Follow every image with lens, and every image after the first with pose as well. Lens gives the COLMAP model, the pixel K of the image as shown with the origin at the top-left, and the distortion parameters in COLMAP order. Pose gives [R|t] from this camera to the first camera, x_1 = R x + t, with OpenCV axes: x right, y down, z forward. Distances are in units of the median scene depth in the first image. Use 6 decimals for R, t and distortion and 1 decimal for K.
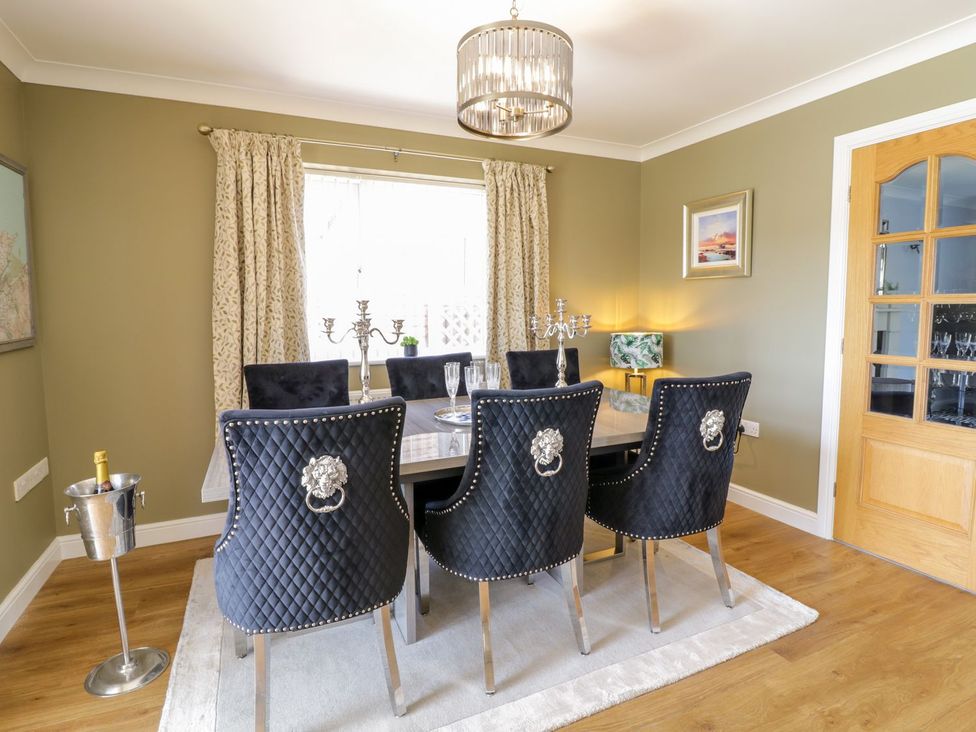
lens RADIAL K [[514.6, 0, 484.5], [0, 514.6, 353.8], [0, 0, 1]] dist [0.000035, -0.013406]
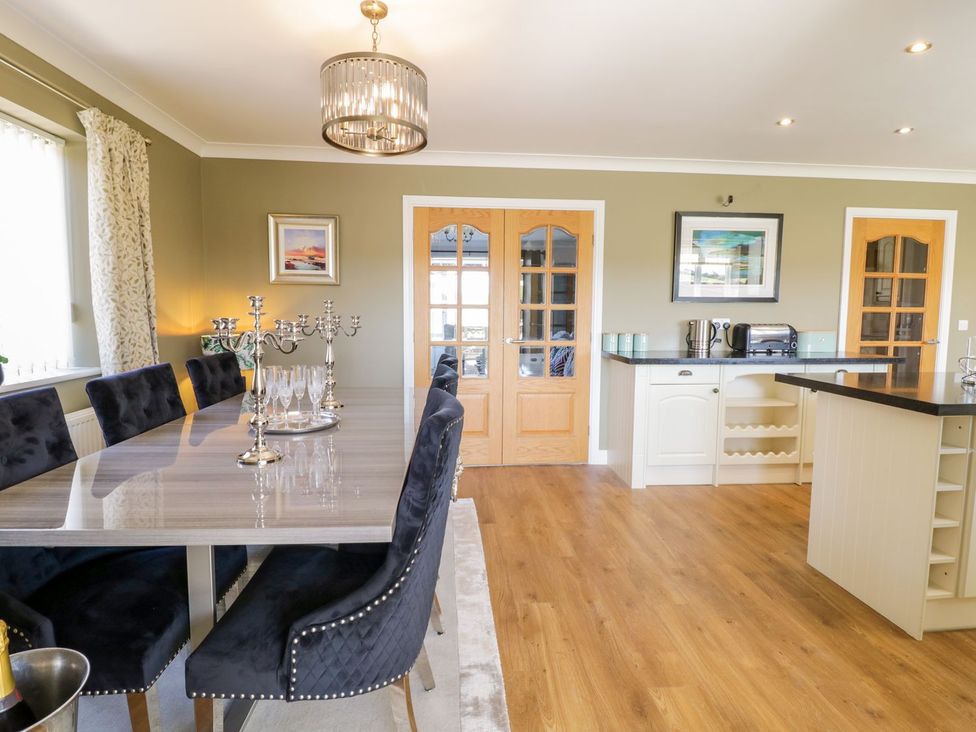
lens RADIAL K [[514.6, 0, 486.6], [0, 514.6, 351.6], [0, 0, 1]] dist [0.000035, -0.013406]
pose [[0.337630, -0.064716, 0.939052, -0.629885], [0.074595, 0.996336, 0.041844, -0.017564], [-0.938319, 0.055920, 0.341220, 0.282441]]
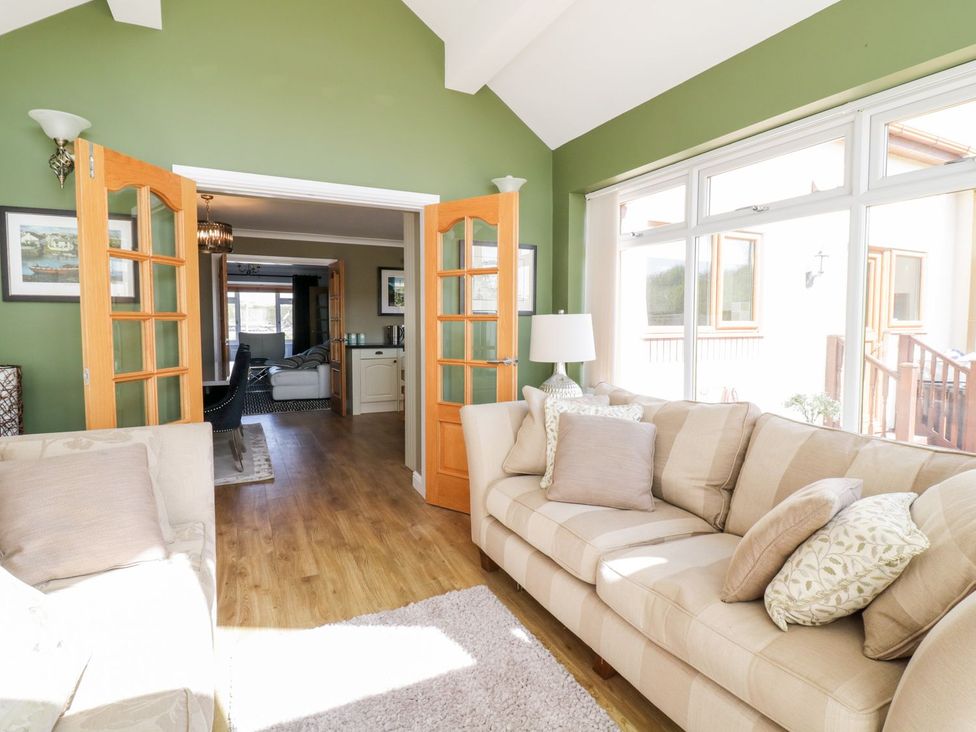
lens RADIAL K [[516.4, 0, 493.0], [0, 516.4, 357.9], [0, 0, 1]] dist [0.003328, -0.007193]
pose [[-0.028431, -0.056053, 0.998023, -1.817575], [0.089375, 0.994285, 0.058389, 0.057675], [-0.995592, 0.090858, -0.023258, -0.249907]]
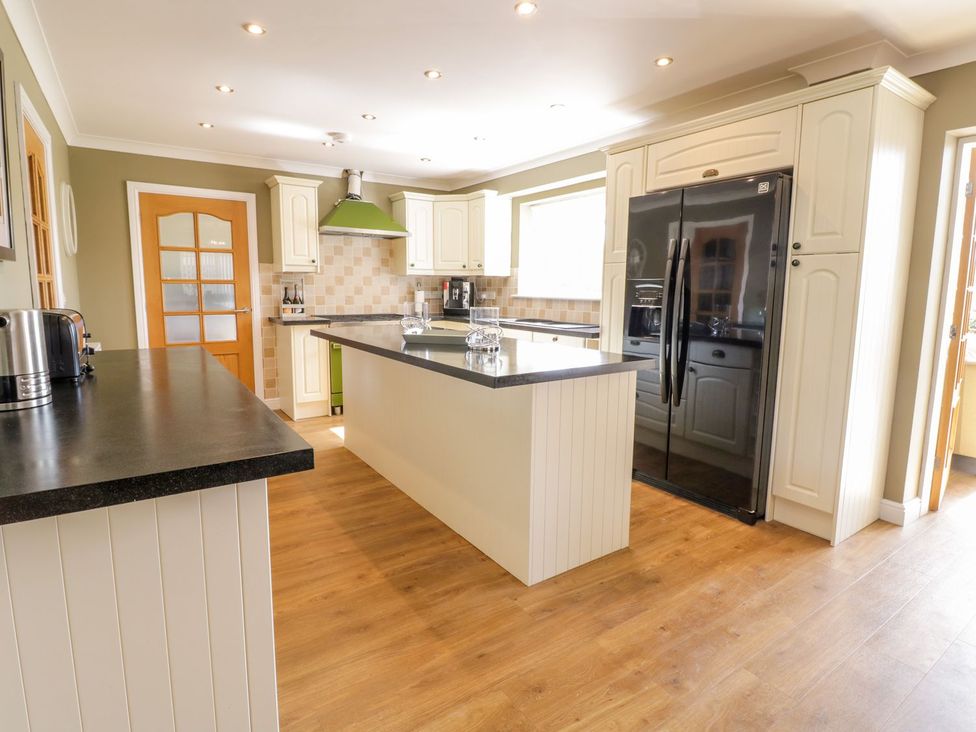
lens RADIAL K [[514.6, 0, 487.3], [0, 514.6, 352.8], [0, 0, 1]] dist [0.000035, -0.013406]
pose [[-0.985536, 0.021604, -0.168086, 0.625465], [-0.015577, 0.976094, 0.216792, -0.073977], [0.168751, 0.216275, -0.961638, 0.753740]]
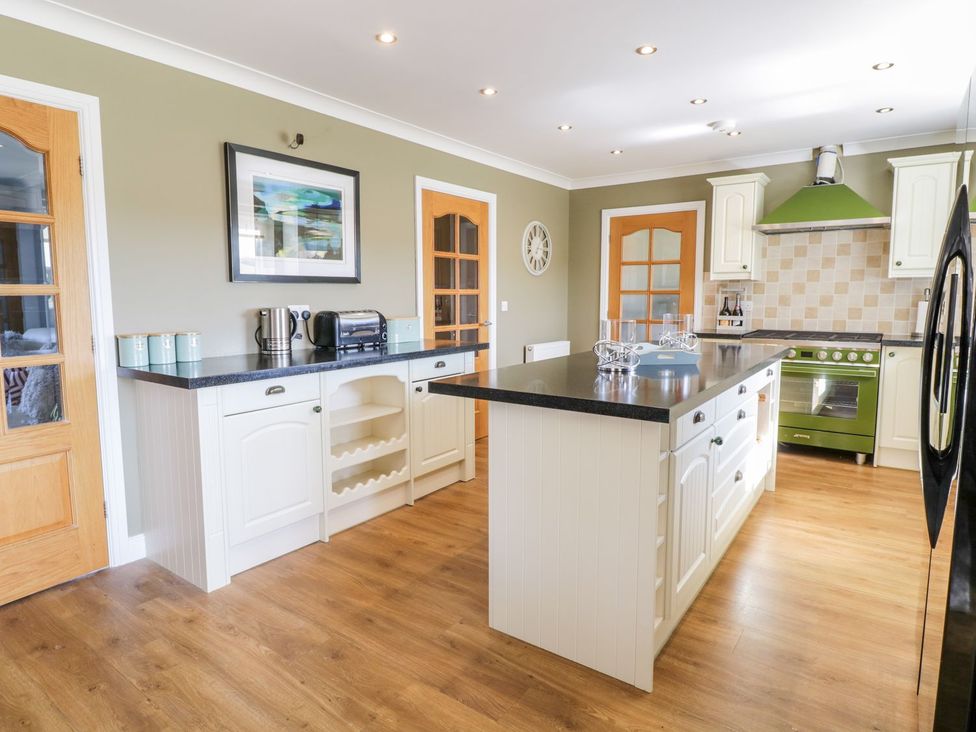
lens RADIAL K [[572.3, 0, 486.4], [0, 572.3, 353.1], [0, 0, 1]] dist [-0.002461, -0.007424]
pose [[-0.499347, -0.077703, 0.862910, -0.224977], [0.084361, 0.986877, 0.137684, -0.033816], [-0.862285, 0.141548, -0.486239, 0.410268]]
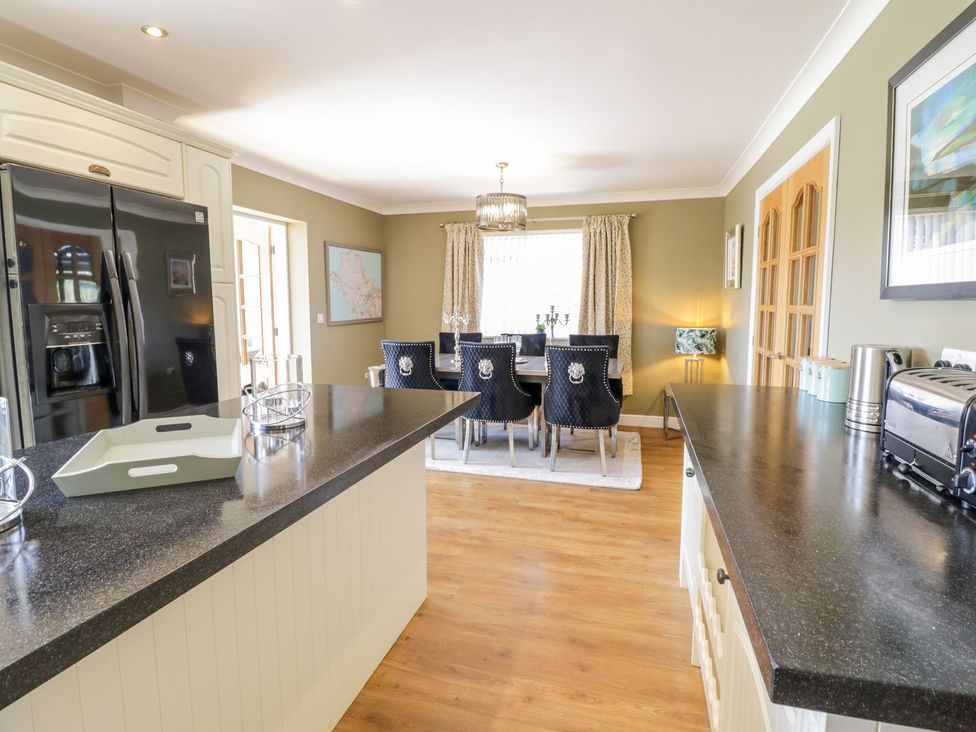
lens RADIAL K [[514.6, 0, 486.2], [0, 514.6, 352.8], [0, 0, 1]] dist [0.000035, -0.013406]
pose [[0.754440, 0.072932, -0.652304, 1.036684], [-0.065184, 0.997220, 0.036105, 0.014443], [0.653124, 0.015280, 0.757097, -0.516826]]
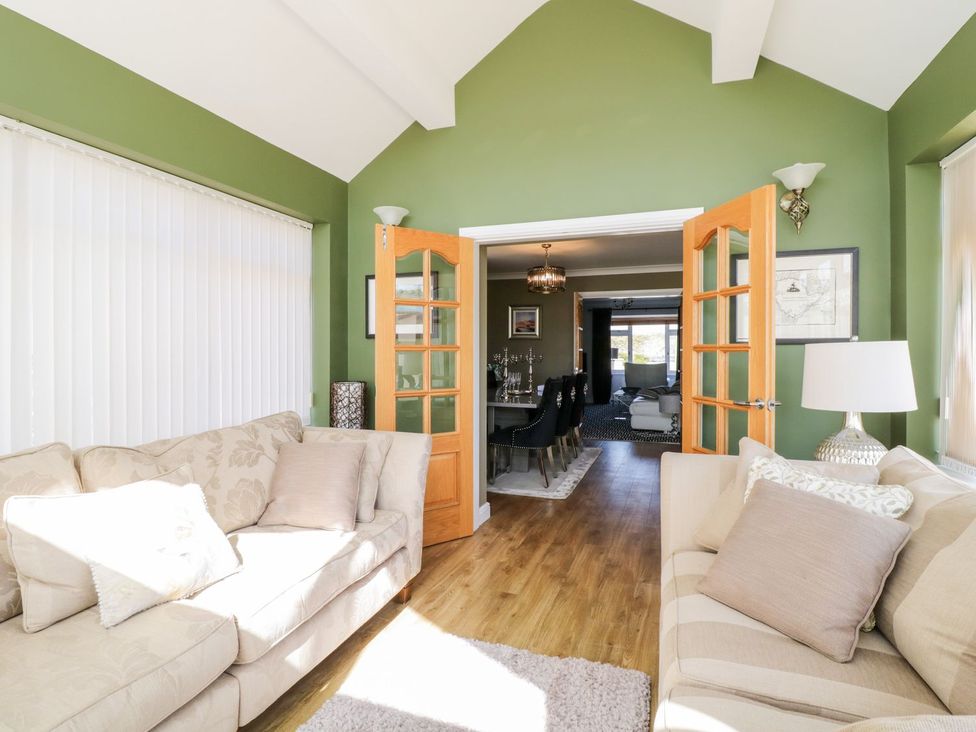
lens RADIAL K [[516.4, 0, 482.8], [0, 516.4, 360.3], [0, 0, 1]] dist [0.003328, -0.007193]
pose [[0.698634, 0.004355, 0.715466, -1.645553], [0.052398, 0.996985, -0.057233, 0.084977], [-0.713558, 0.077474, 0.696299, -0.576829]]
